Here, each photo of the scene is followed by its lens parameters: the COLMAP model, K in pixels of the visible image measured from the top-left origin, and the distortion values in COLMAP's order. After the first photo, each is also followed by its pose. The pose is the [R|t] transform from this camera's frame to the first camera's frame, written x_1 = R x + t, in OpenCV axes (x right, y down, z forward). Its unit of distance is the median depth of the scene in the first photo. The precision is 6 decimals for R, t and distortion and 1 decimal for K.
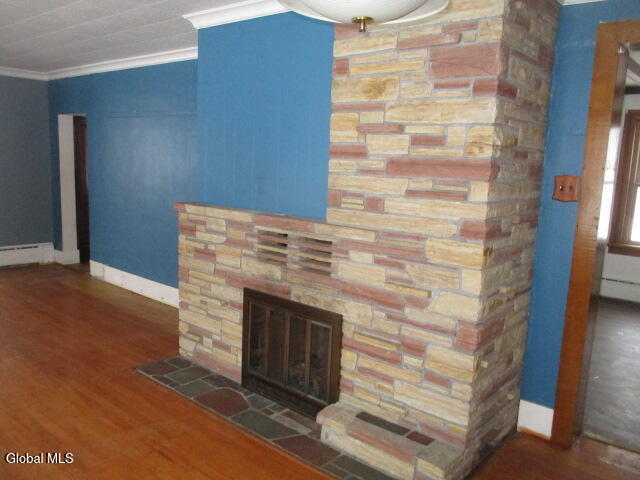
lens RADIAL K [[526.6, 0, 320.0], [0, 526.6, 240.0], [0, 0, 1]] dist [-0.023038, 0.001745]
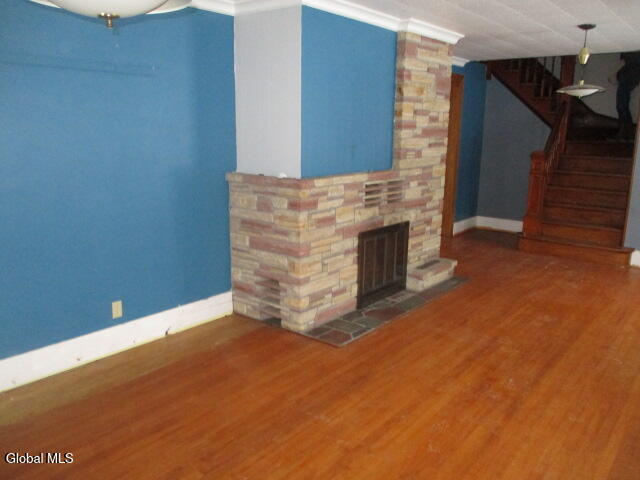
lens RADIAL K [[526.6, 0, 320.0], [0, 526.6, 240.0], [0, 0, 1]] dist [-0.023038, 0.001745]
pose [[-0.018298, -0.252310, 0.967473, -1.587556], [0.139961, 0.957461, 0.252346, -0.264193], [-0.989988, 0.140026, 0.017794, 1.222081]]
